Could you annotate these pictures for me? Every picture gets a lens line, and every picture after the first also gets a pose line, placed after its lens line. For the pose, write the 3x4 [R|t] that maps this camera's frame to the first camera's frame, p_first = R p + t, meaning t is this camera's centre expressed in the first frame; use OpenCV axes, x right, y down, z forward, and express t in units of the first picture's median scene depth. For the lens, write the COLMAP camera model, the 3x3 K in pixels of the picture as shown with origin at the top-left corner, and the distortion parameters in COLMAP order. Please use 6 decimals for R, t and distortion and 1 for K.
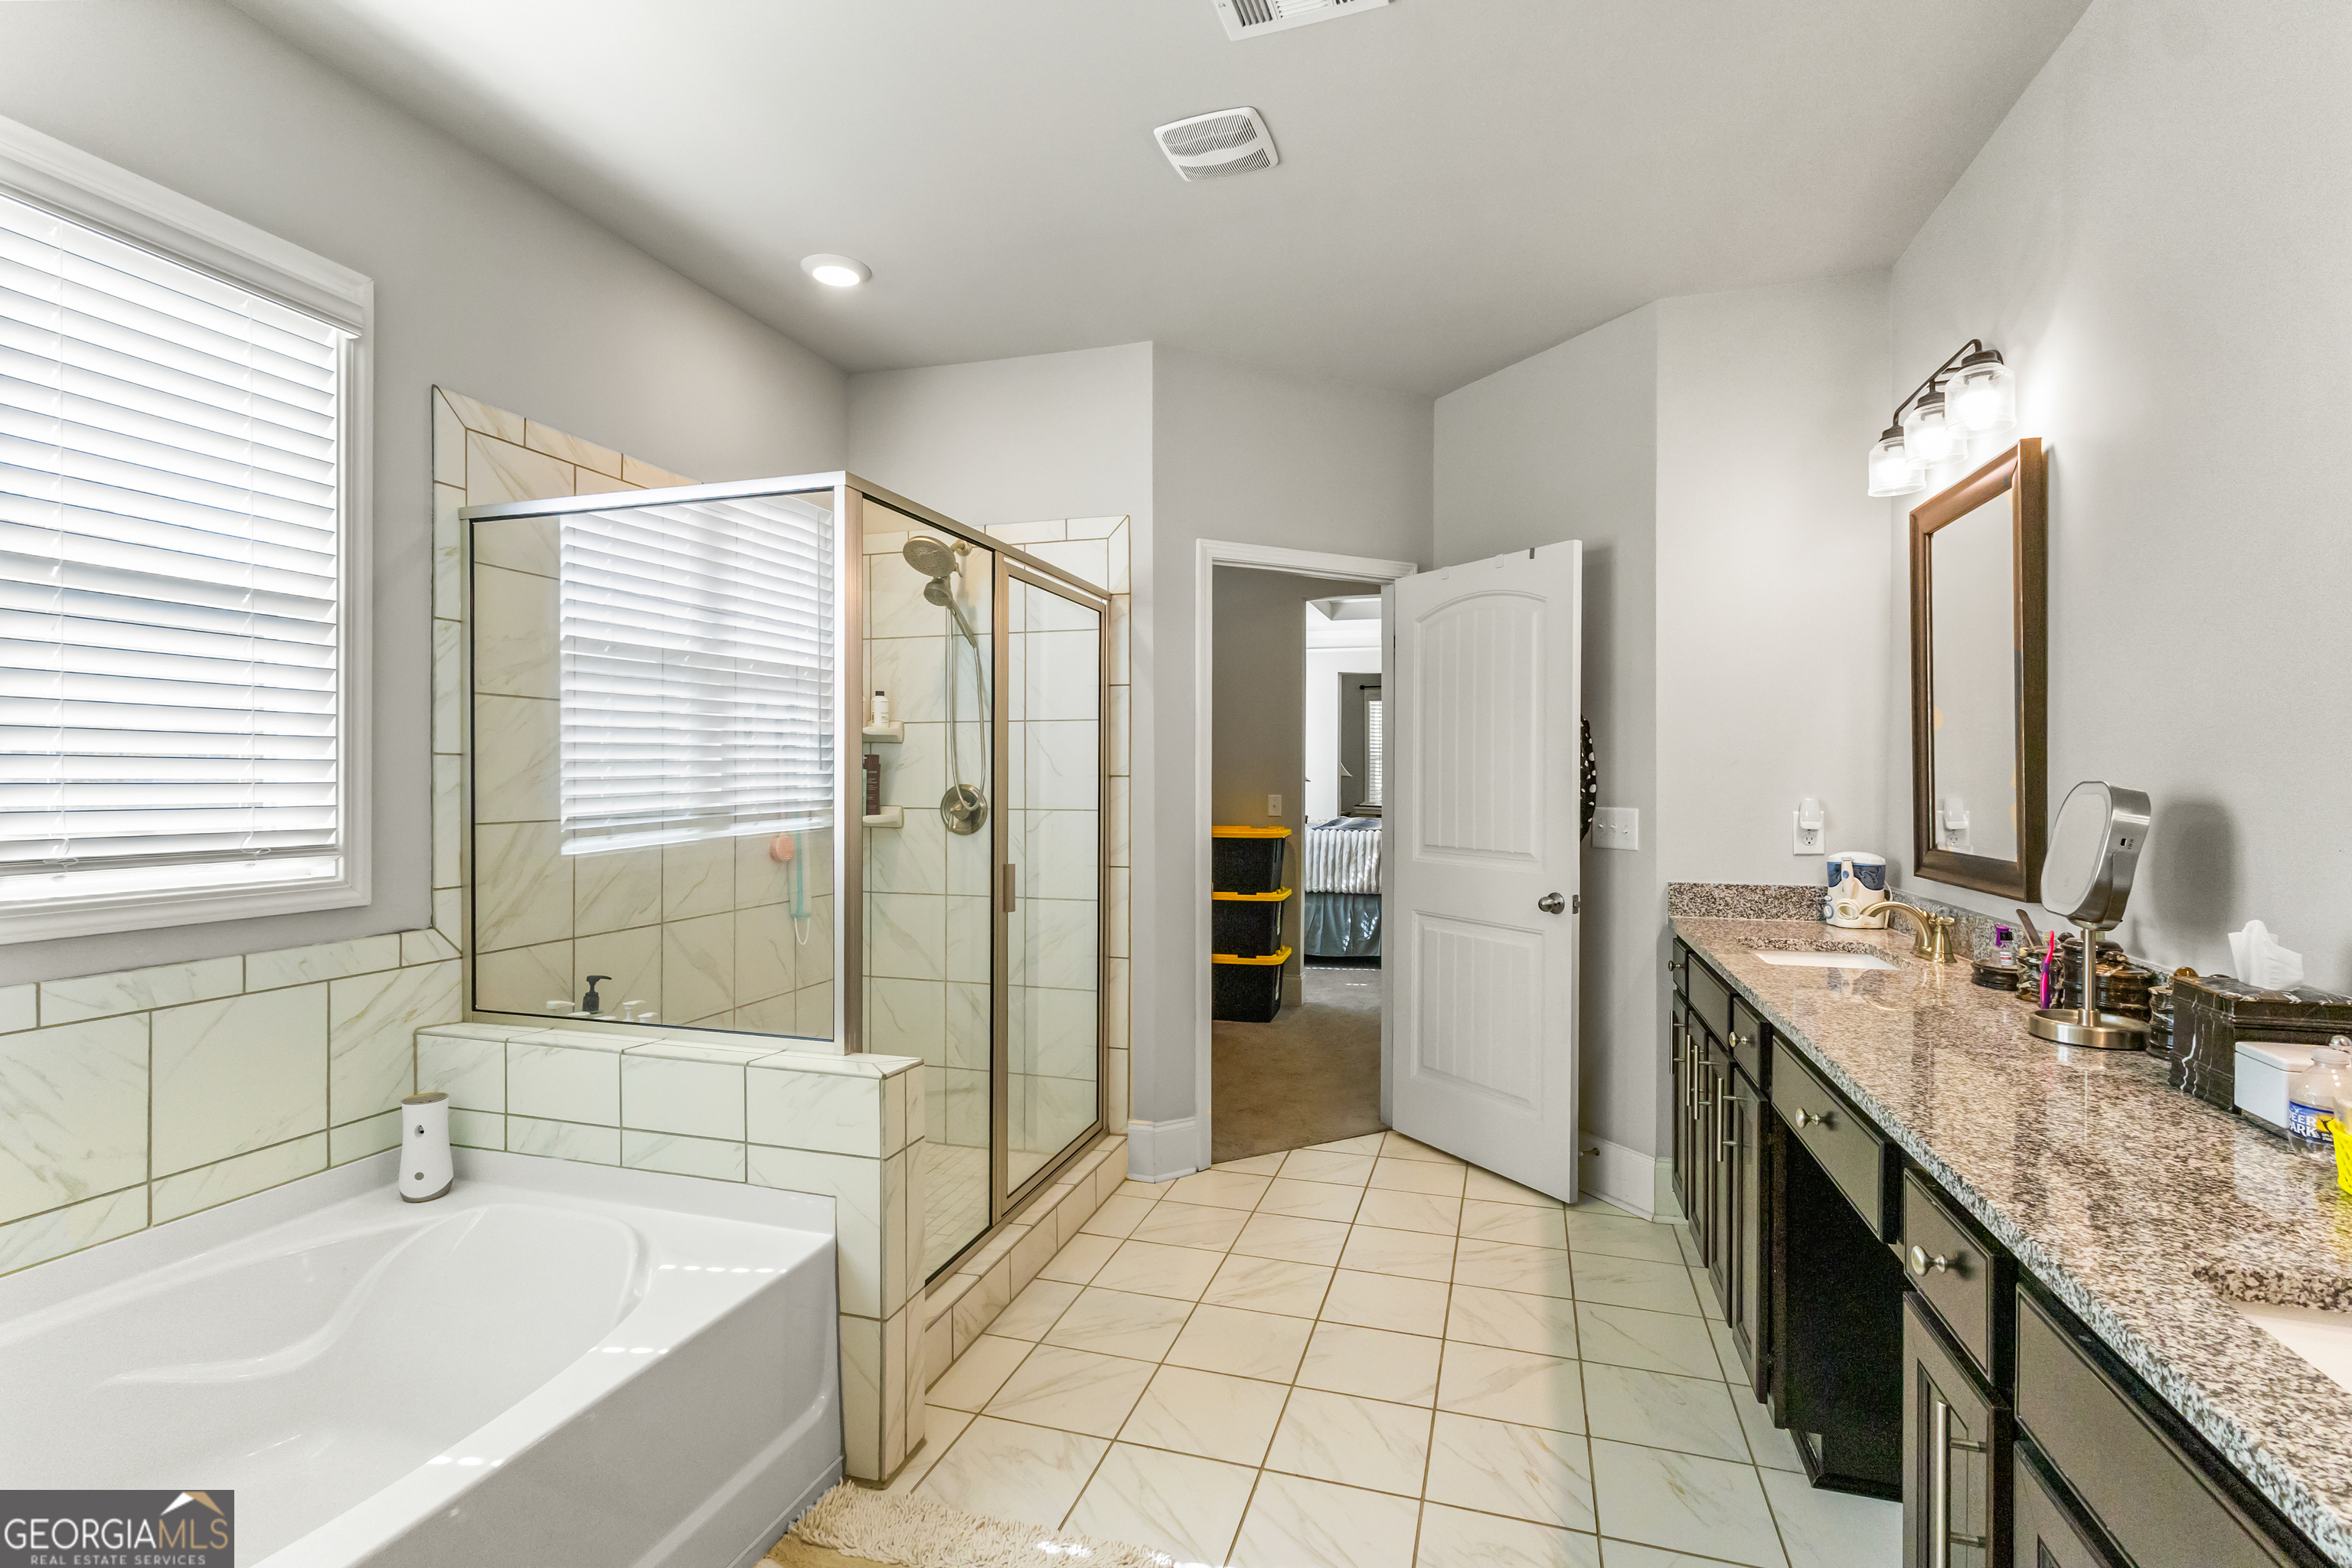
lens RADIAL K [[1087.3, 0, 1176.0], [0, 1087.3, 784.0], [0, 0, 1]] dist [0.000686, 0.000026]
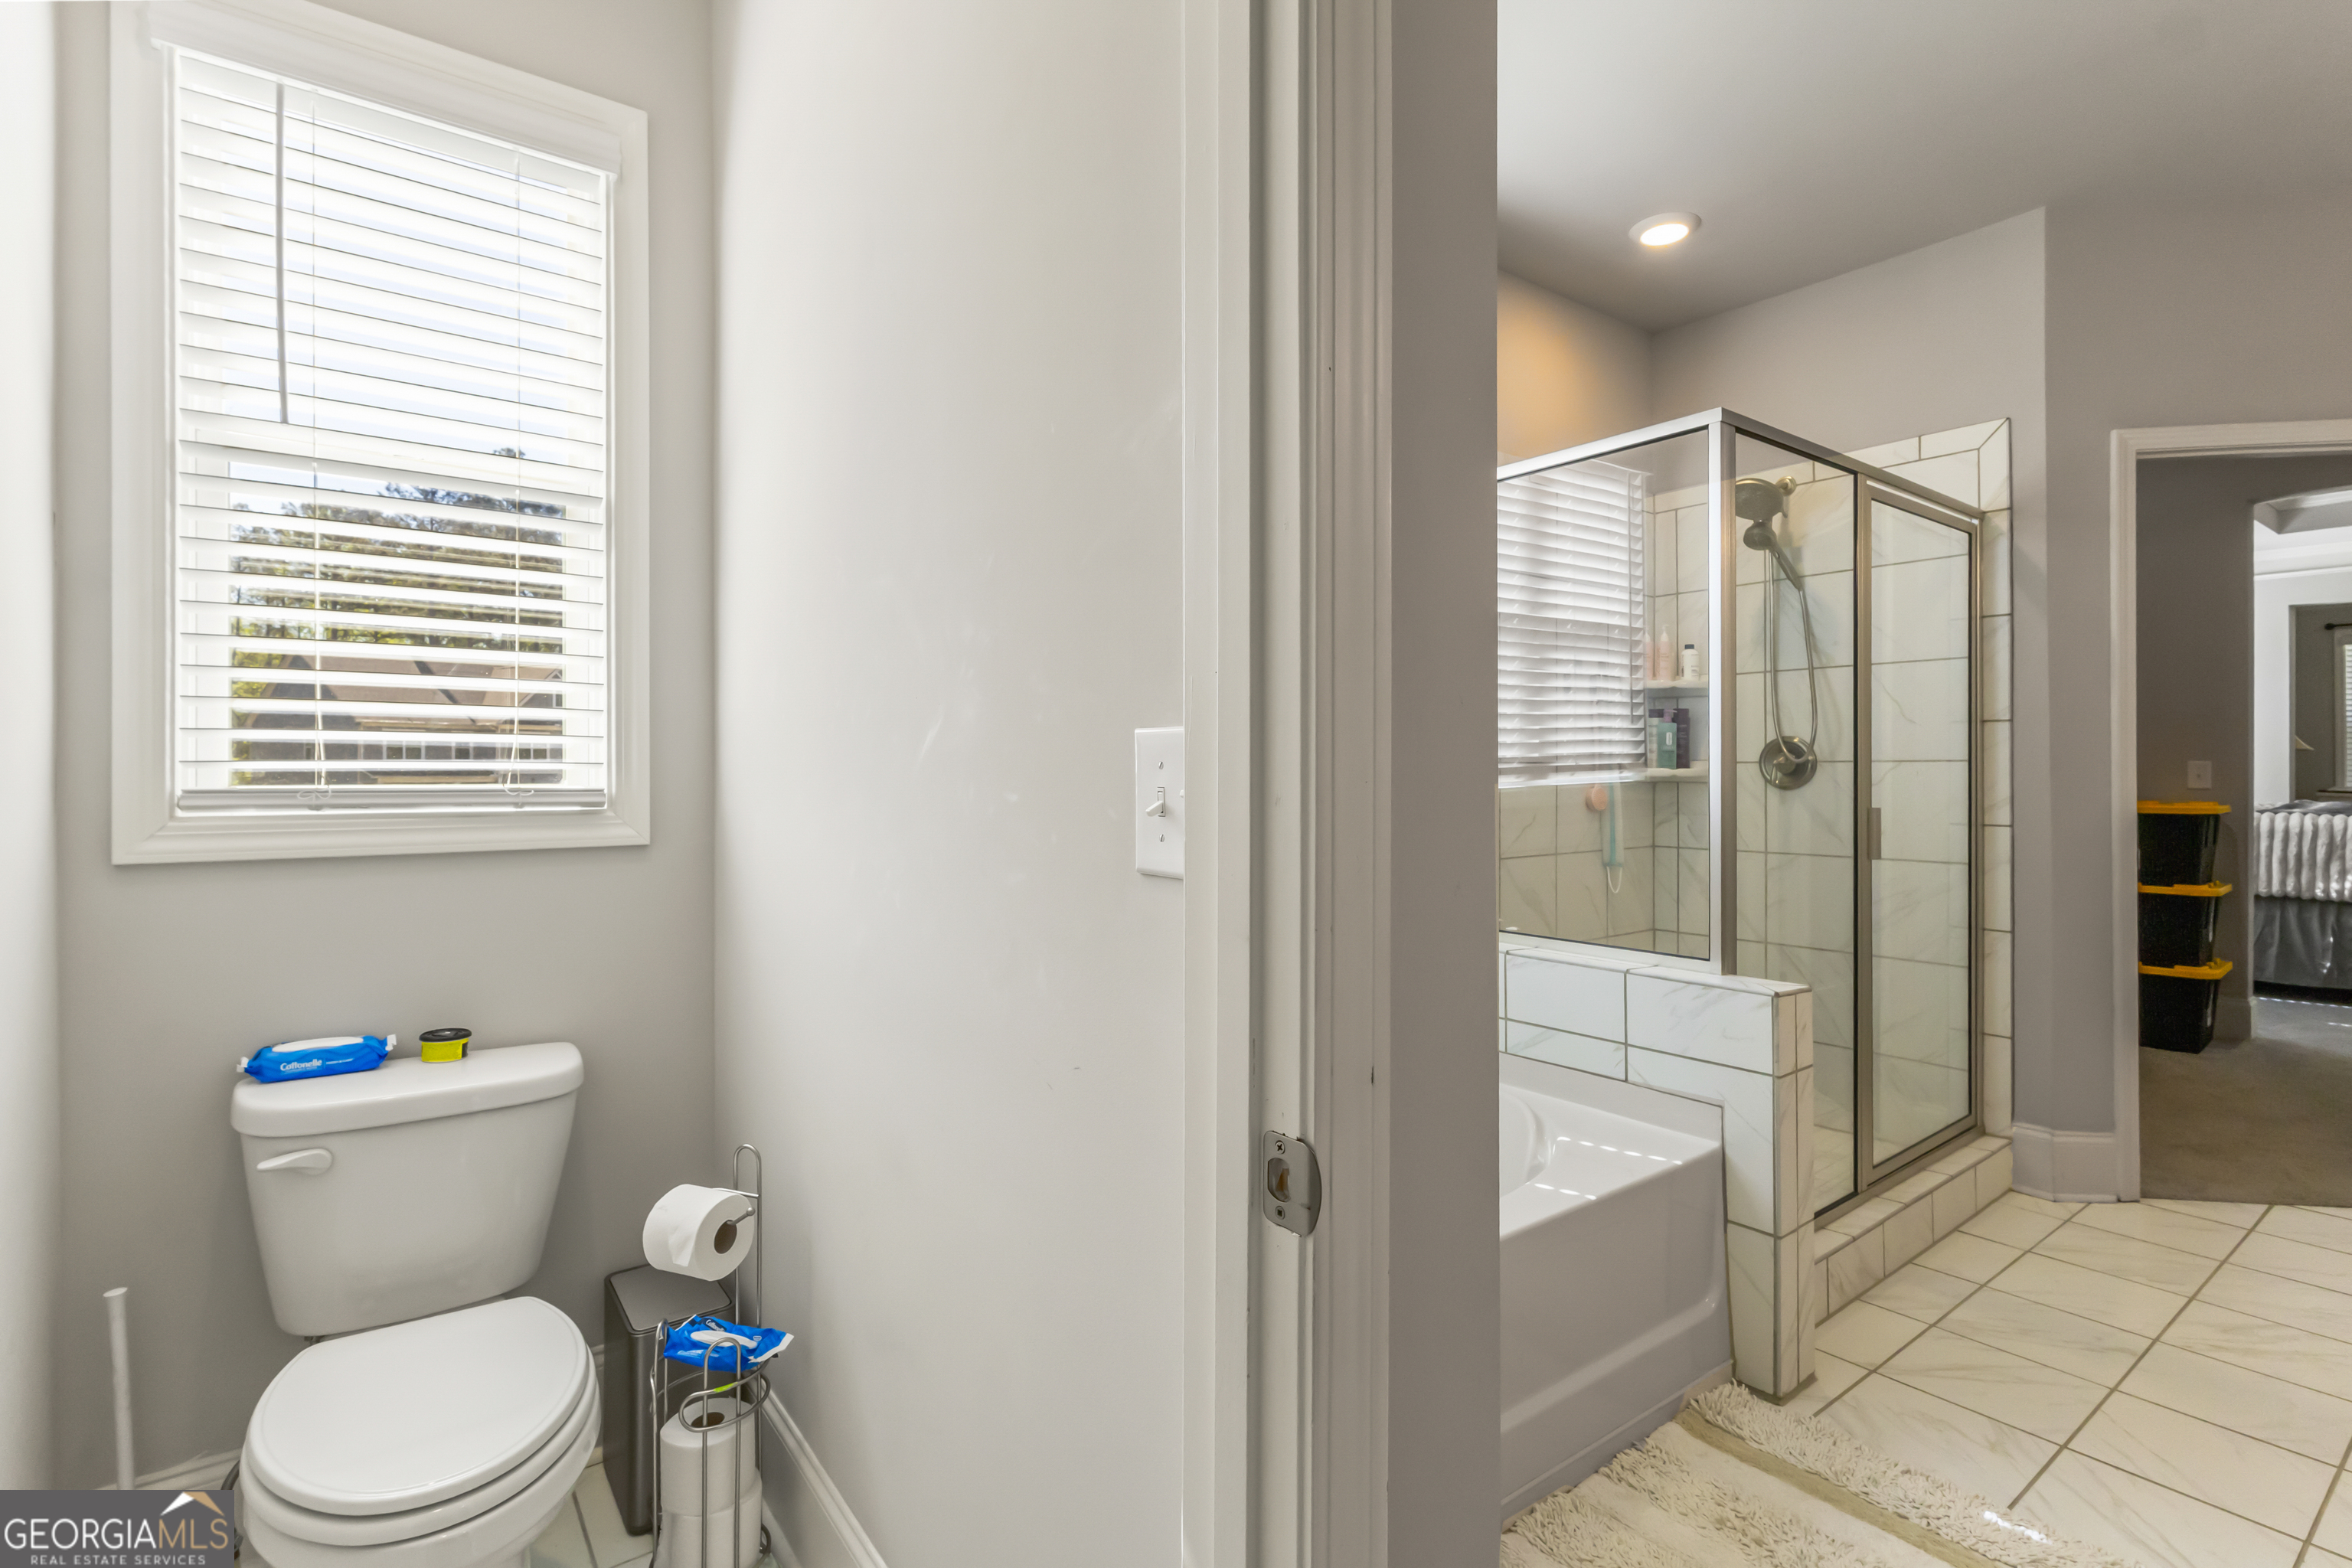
lens RADIAL K [[1093.9, 0, 1179.6], [0, 1093.9, 770.7], [0, 0, 1]] dist [0.006852, -0.001556]
pose [[0.812351, -0.004365, -0.583152, -0.073212], [-0.000439, 0.999967, -0.008096, 0.040928], [0.583168, 0.006833, 0.812323, -0.089534]]
